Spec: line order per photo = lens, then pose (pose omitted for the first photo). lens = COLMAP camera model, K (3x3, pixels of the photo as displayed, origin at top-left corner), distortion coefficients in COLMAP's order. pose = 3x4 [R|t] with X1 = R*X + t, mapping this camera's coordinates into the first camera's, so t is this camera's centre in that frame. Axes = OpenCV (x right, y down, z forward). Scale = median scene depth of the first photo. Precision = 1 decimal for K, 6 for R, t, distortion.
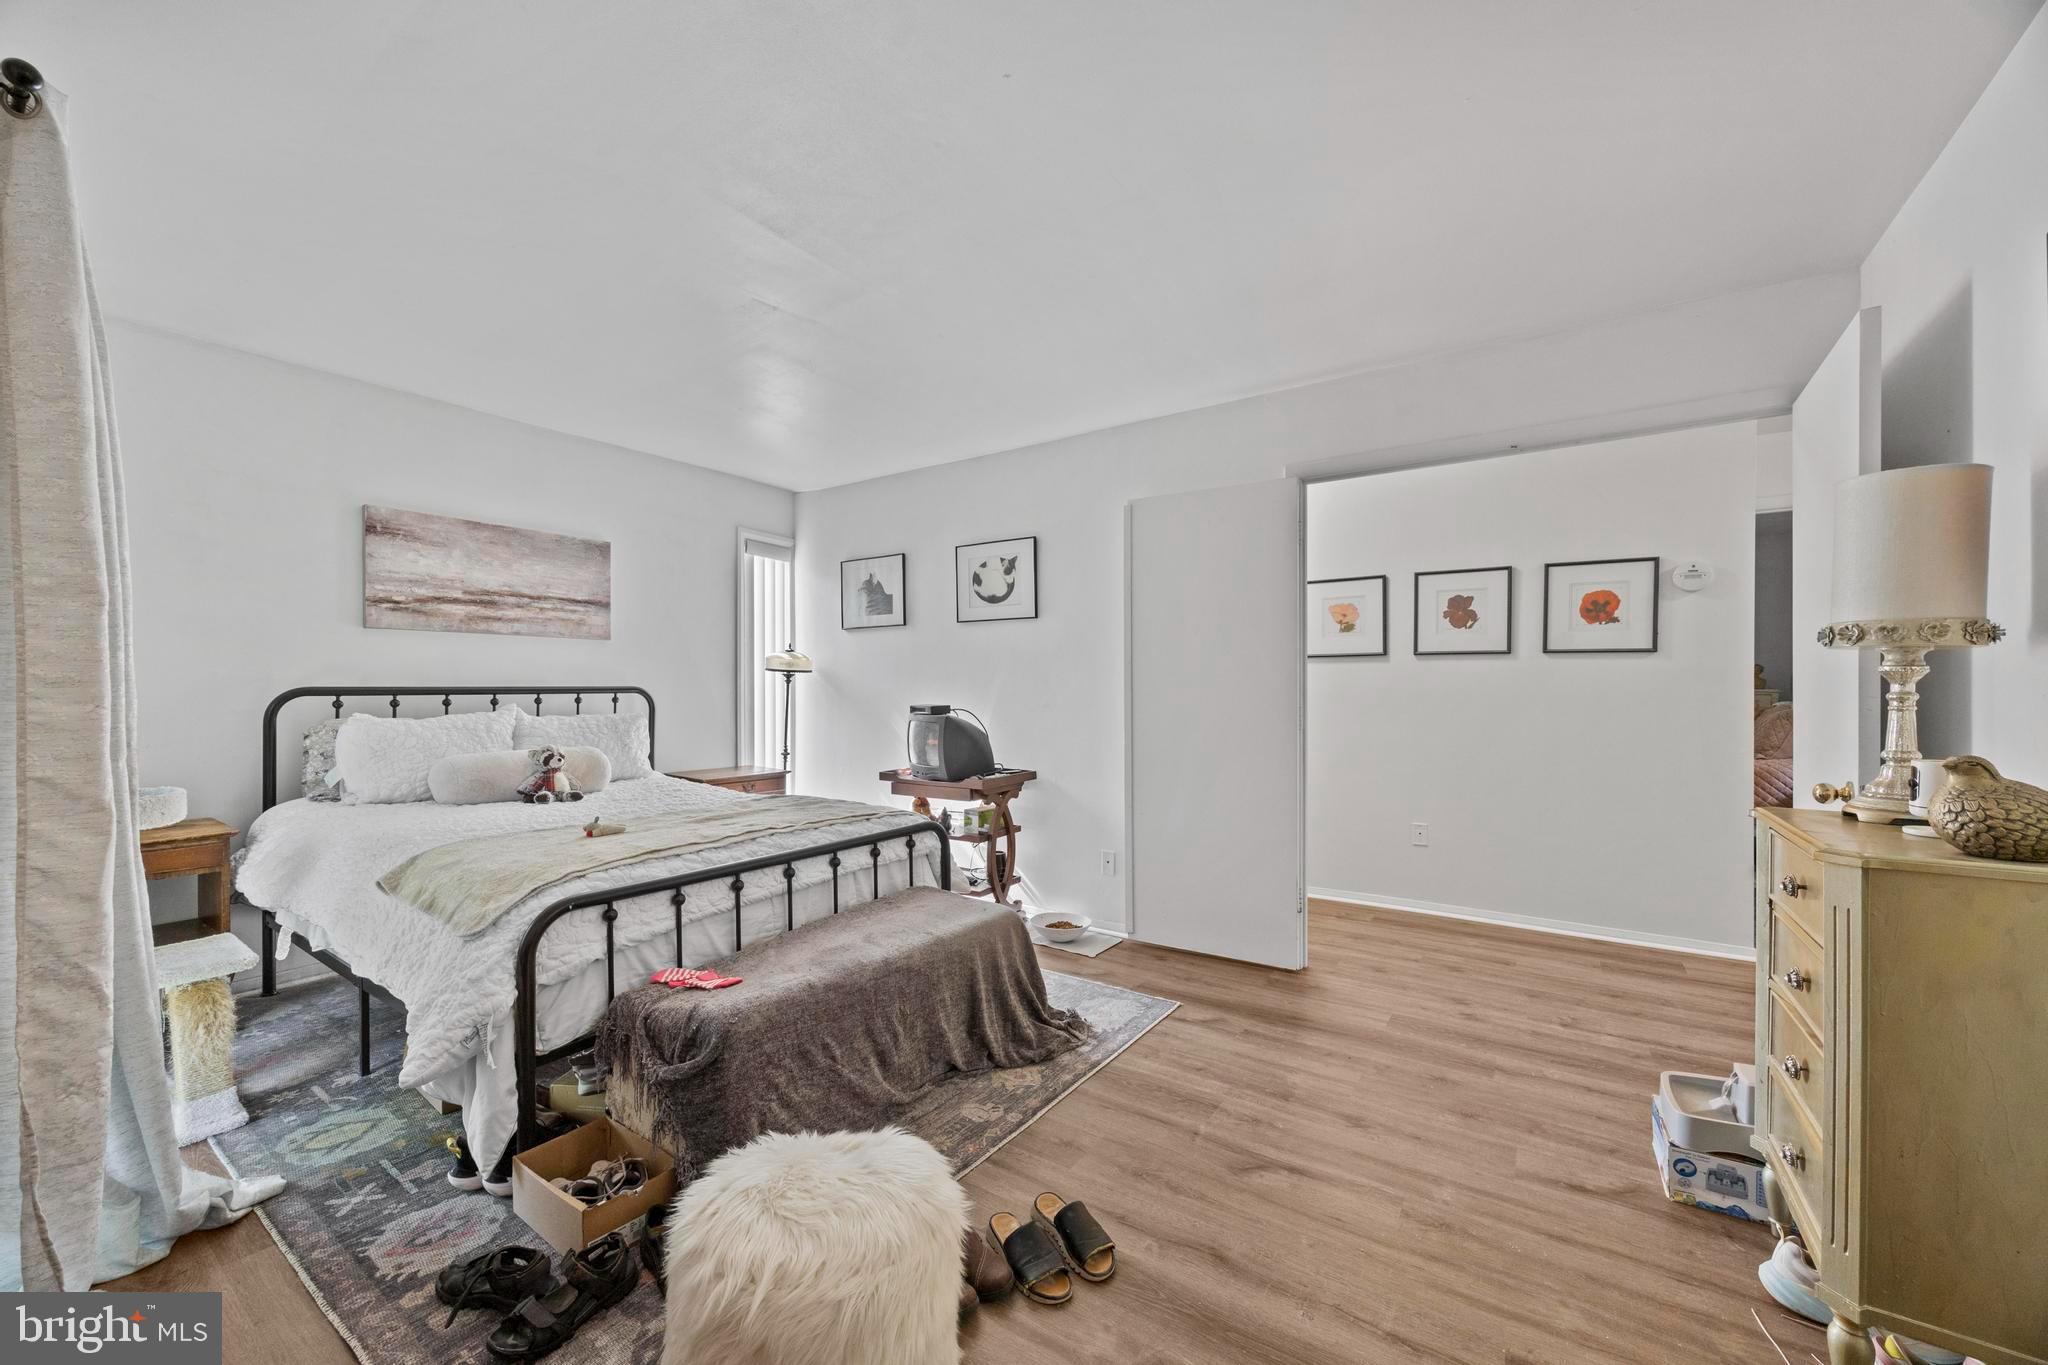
lens RADIAL K [[788.6, 0, 1020.1], [0, 788.6, 675.6], [0, 0, 1]] dist [-0.002747, -0.000009]
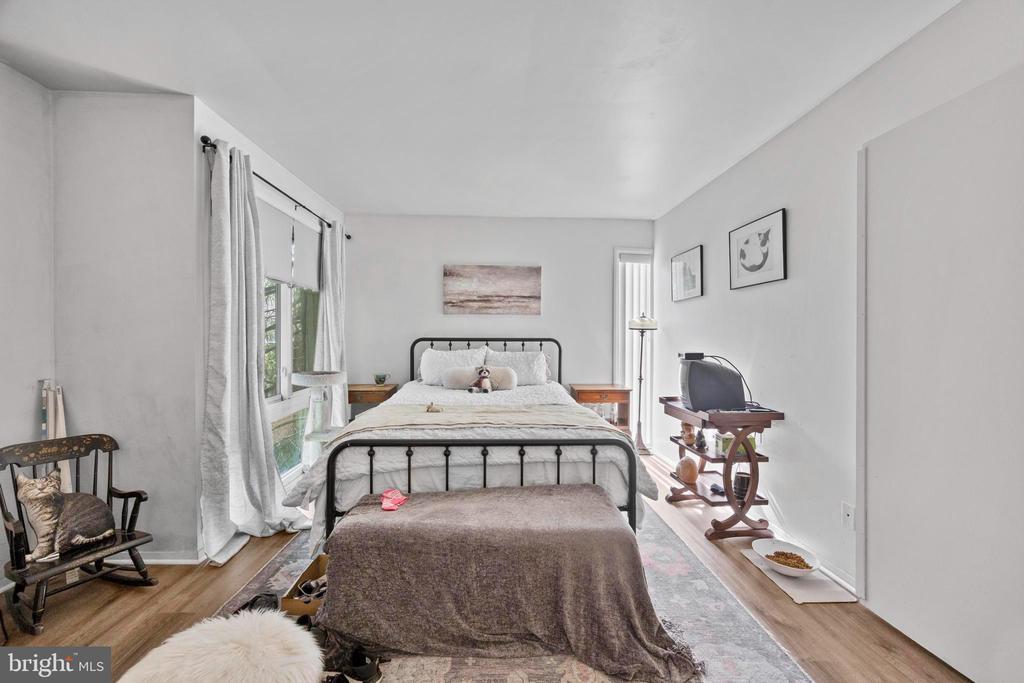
lens RADIAL K [[391.9, 0, 511.8], [0, 391.9, 335.5], [0, 0, 1]] dist [-0.005449, 0.000087]
pose [[0.604758, -0.002634, -0.796405, 0.267651], [0.006084, 0.999981, 0.001313, 0.006465], [0.796386, -0.005639, 0.604762, 0.392692]]
